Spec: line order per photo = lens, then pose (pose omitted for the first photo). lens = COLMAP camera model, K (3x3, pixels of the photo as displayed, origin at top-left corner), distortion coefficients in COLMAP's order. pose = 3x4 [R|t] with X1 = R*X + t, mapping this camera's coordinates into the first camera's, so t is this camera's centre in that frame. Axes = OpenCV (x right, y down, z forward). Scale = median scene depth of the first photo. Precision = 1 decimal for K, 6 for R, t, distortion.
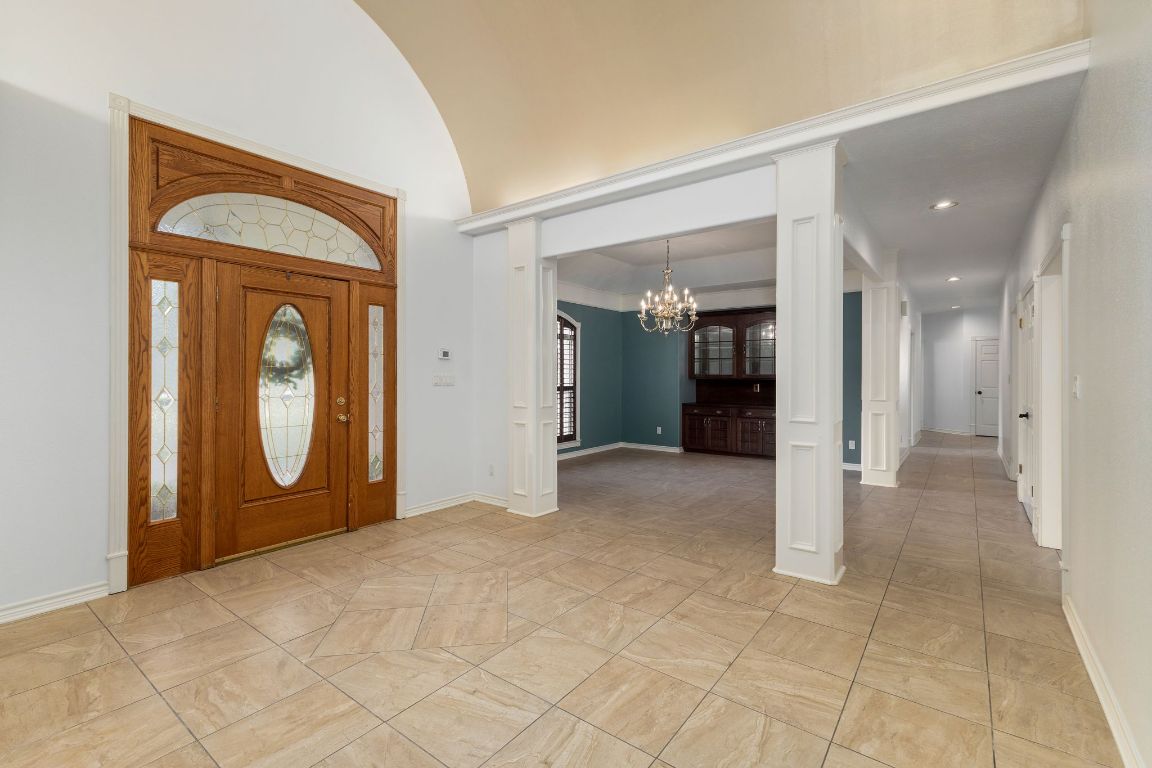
lens RADIAL K [[526.1, 0, 584.3], [0, 526.1, 378.7], [0, 0, 1]] dist [-0.002242, -0.004748]
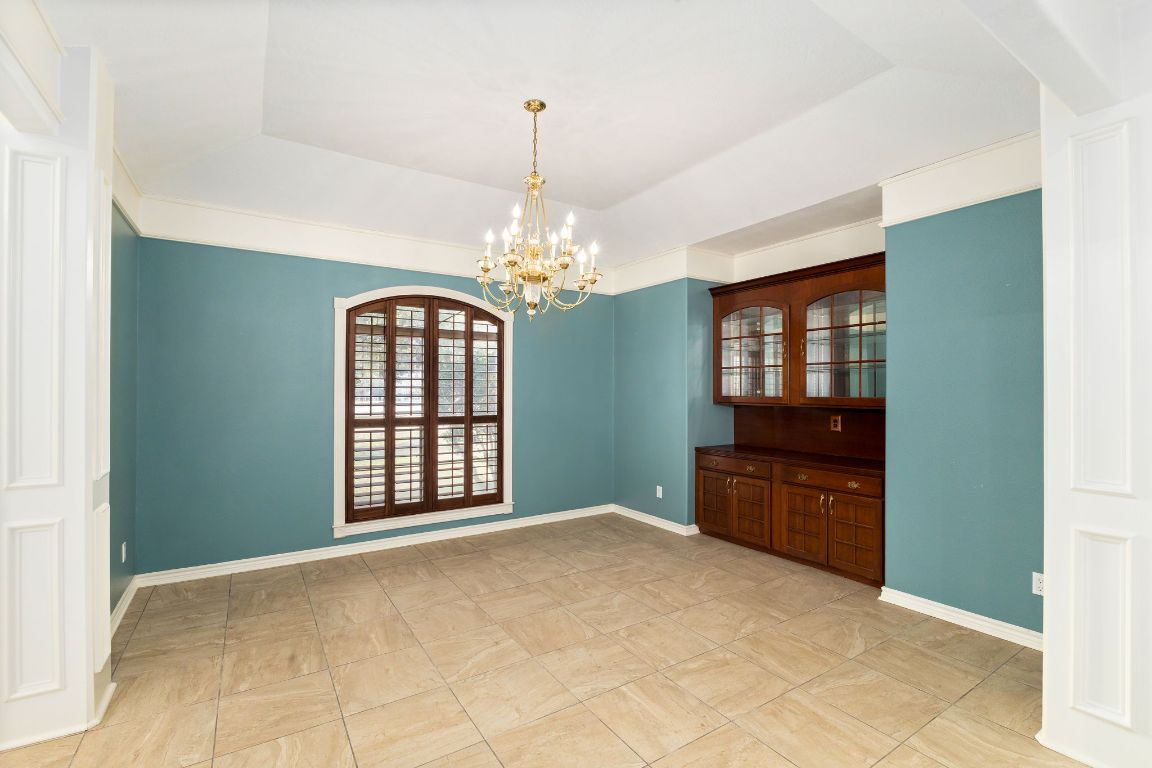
lens RADIAL K [[517.4, 0, 576.3], [0, 517.4, 390.2], [0, 0, 1]] dist [-0.037265, 0.000324]
pose [[0.935210, -0.001969, -0.354087, 0.276956], [0.000308, 0.999989, -0.004746, -0.012456], [0.354093, 0.004330, 0.935200, 0.460168]]
